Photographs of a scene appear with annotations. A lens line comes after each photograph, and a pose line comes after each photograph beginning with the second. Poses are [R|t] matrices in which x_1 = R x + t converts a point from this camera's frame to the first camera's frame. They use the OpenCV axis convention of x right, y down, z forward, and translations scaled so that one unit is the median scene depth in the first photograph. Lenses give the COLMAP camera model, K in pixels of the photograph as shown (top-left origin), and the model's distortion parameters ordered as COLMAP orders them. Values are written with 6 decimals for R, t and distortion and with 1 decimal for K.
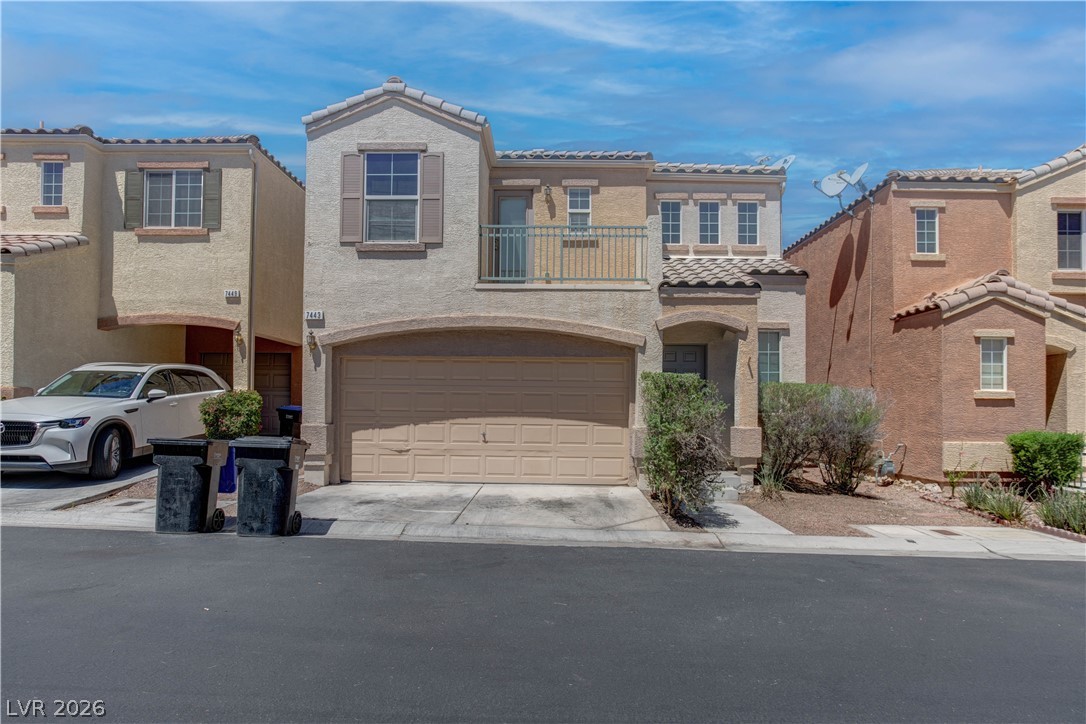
lens RADIAL K [[635.4, 0, 542.6], [0, 635.4, 394.6], [0, 0, 1]] dist [-0.045460, 0.022680]
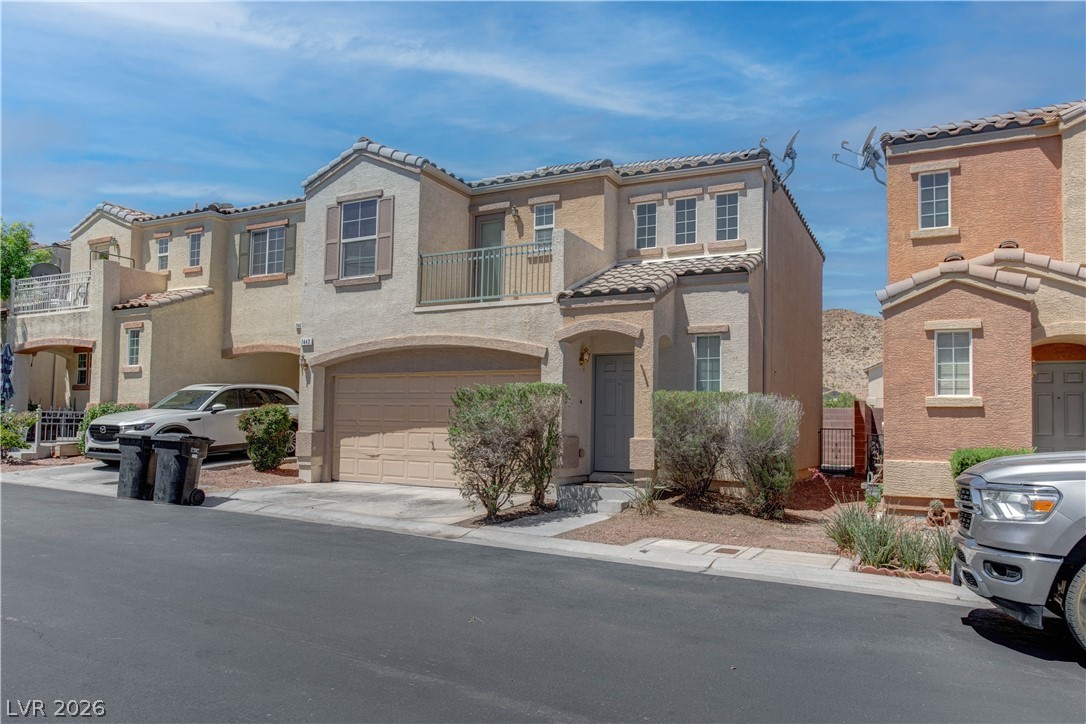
lens RADIAL K [[735.4, 0, 543.0], [0, 735.4, 391.0], [0, 0, 1]] dist [-0.027257, 0.005352]
pose [[0.895240, -0.015839, -0.445303, 0.658382], [-0.000198, 0.999354, -0.035944, 0.019557], [0.445584, 0.032267, 0.894658, -0.061066]]
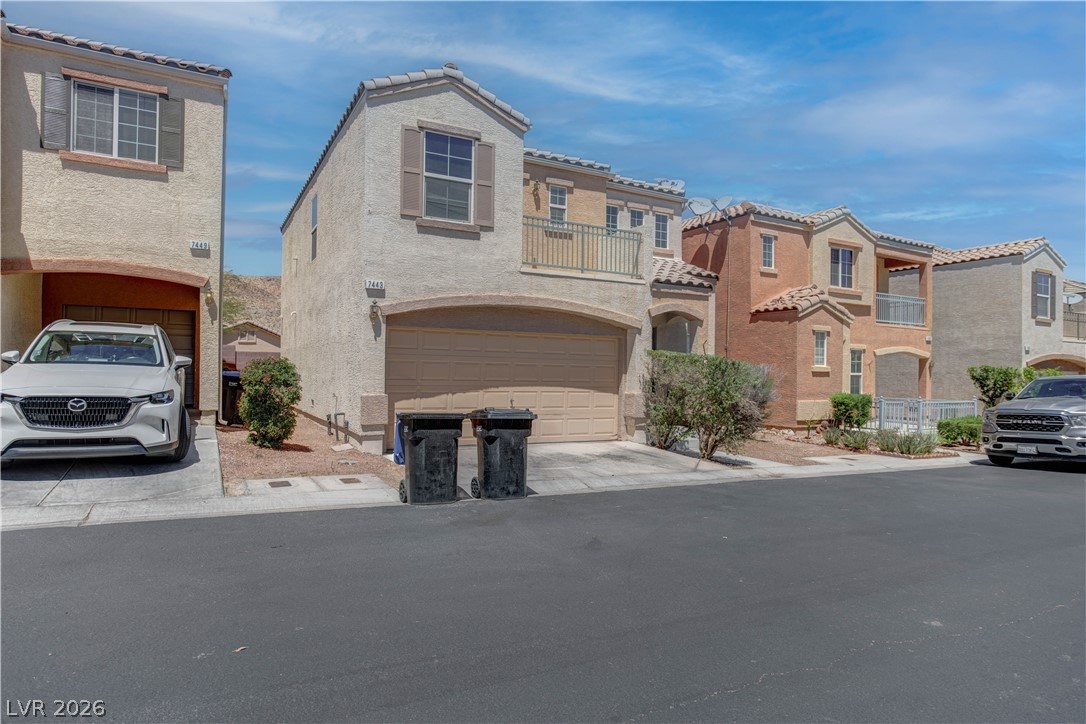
lens RADIAL K [[634.1, 0, 543.0], [0, 634.1, 362.0], [0, 0, 1]] dist [-0.039066, 0.020857]
pose [[0.872422, 0.012210, 0.488601, -0.598724], [-0.019075, 0.999777, 0.009074, -0.017417], [-0.488381, -0.017236, 0.872460, -0.001682]]
